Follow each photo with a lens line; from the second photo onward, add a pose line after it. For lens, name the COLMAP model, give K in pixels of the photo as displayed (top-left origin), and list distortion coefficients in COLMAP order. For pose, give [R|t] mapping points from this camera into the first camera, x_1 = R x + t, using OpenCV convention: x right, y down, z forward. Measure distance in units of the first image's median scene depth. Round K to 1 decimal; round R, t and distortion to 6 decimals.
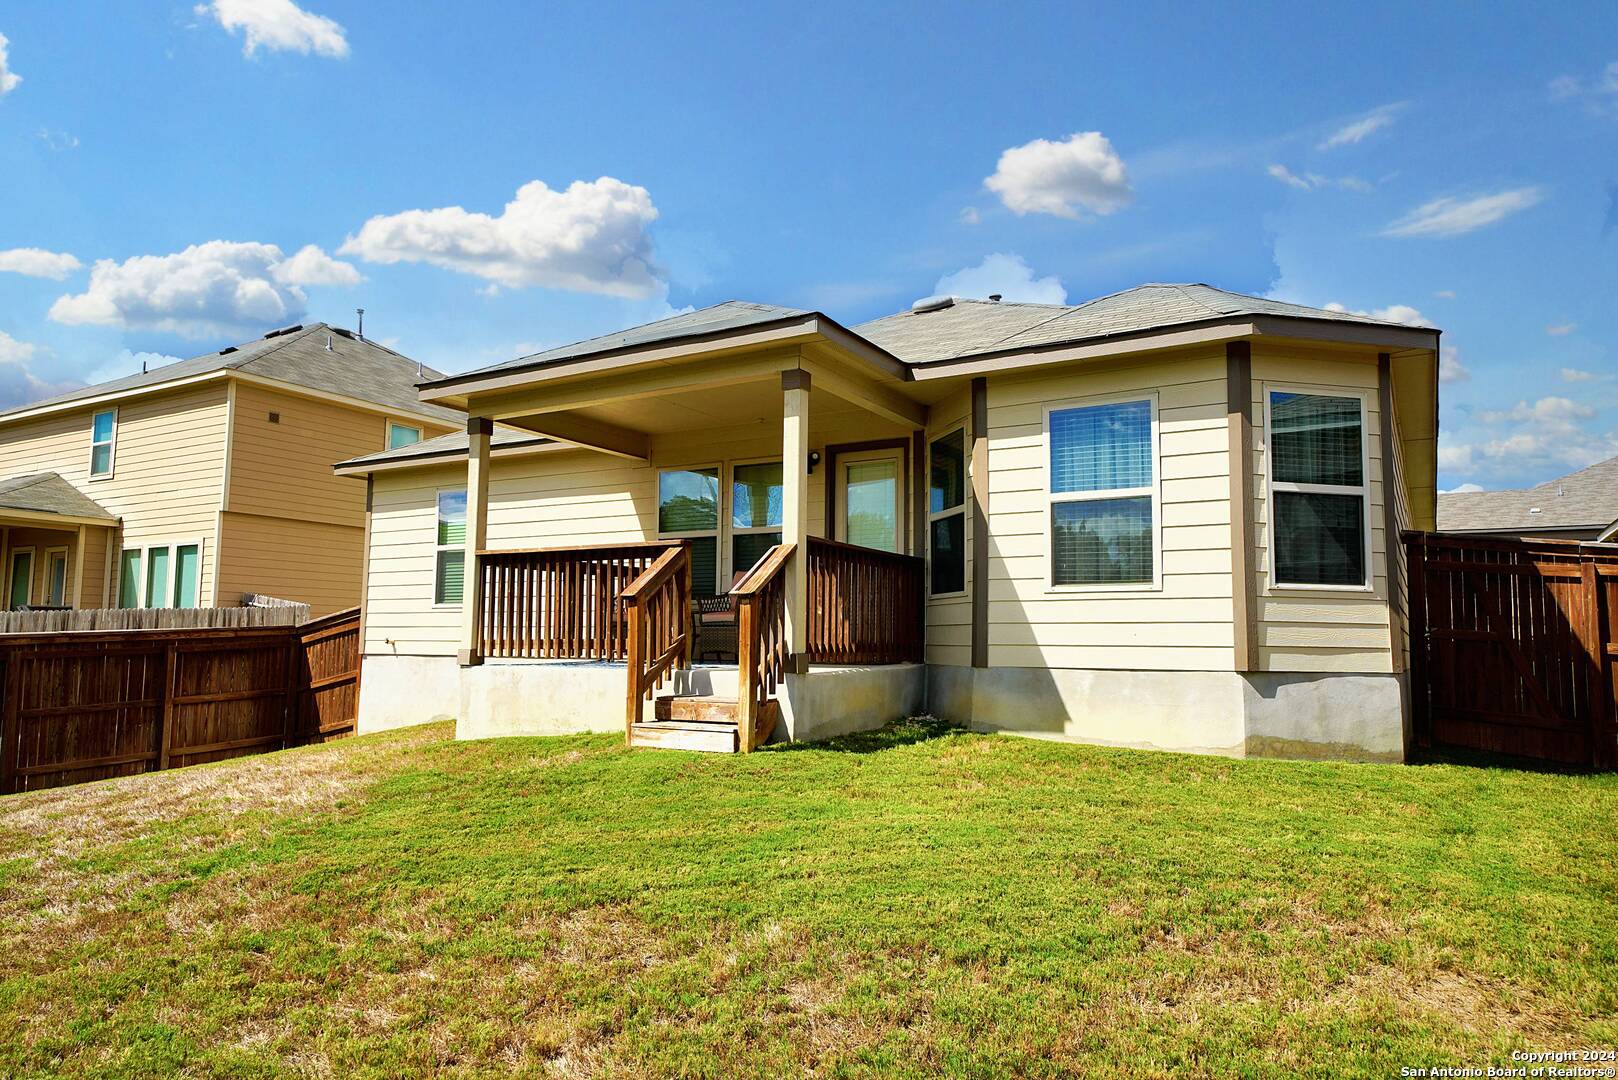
lens RADIAL K [[1046.0, 0, 809.0], [0, 1046.0, 540.0], [0, 0, 1]] dist [0.027407, 0.000489]
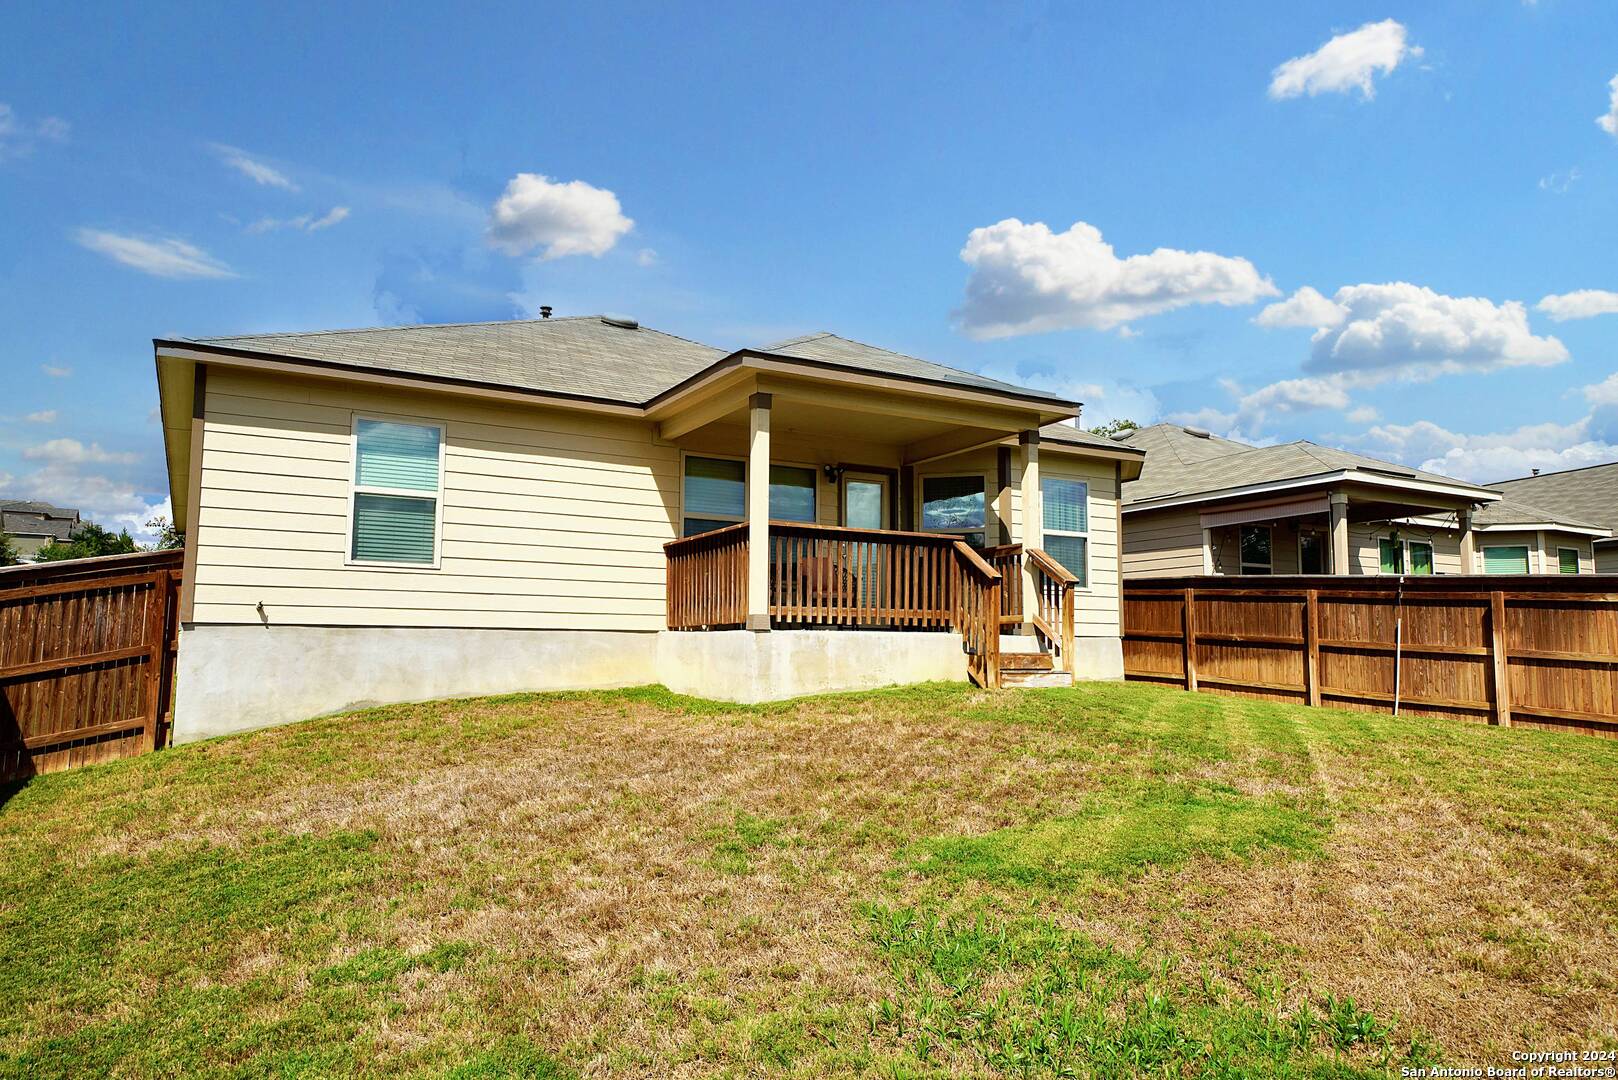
lens RADIAL K [[1046.0, 0, 809.0], [0, 1046.0, 540.0], [0, 0, 1]] dist [0.027407, 0.000489]
pose [[0.492149, 0.089663, 0.865881, -1.356473], [-0.086710, 0.994784, -0.053727, 0.091877], [-0.866182, -0.048638, 0.497356, 0.501760]]
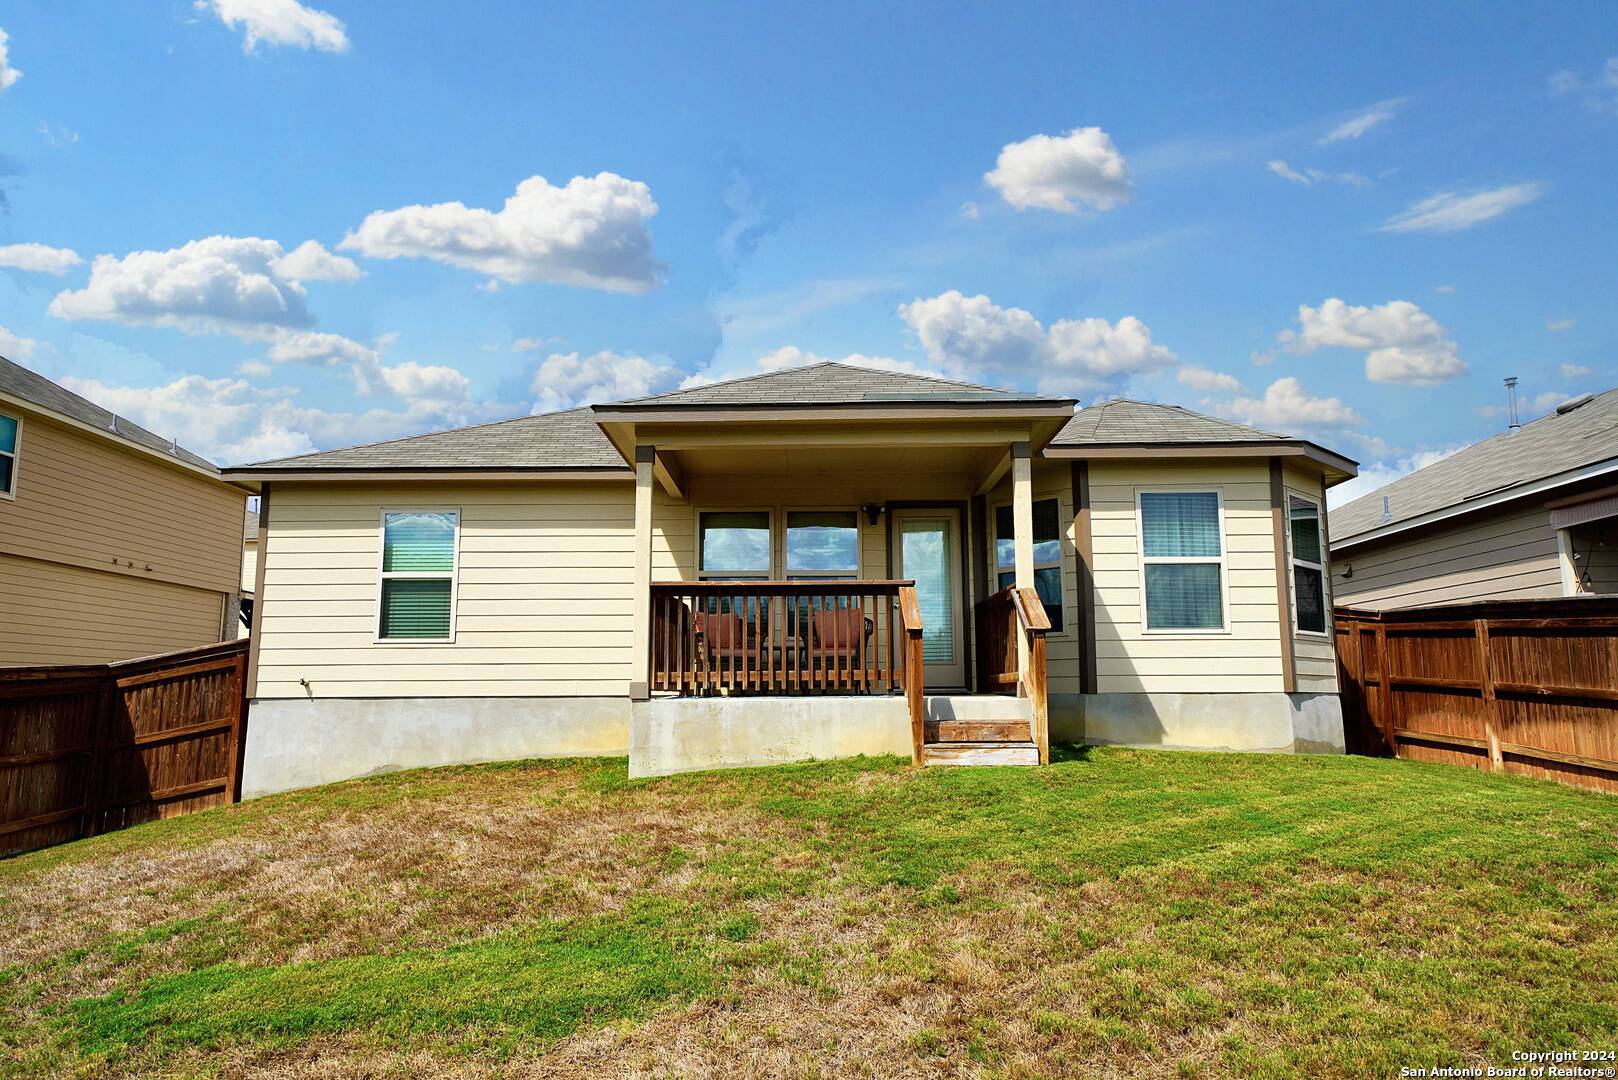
lens RADIAL K [[1046.0, 0, 809.0], [0, 1046.0, 540.0], [0, 0, 1]] dist [0.027407, 0.000489]
pose [[0.864613, 0.062692, 0.498512, -0.765682], [-0.037755, 0.997487, -0.059959, 0.027773], [-0.501018, 0.033020, 0.864807, 0.091055]]
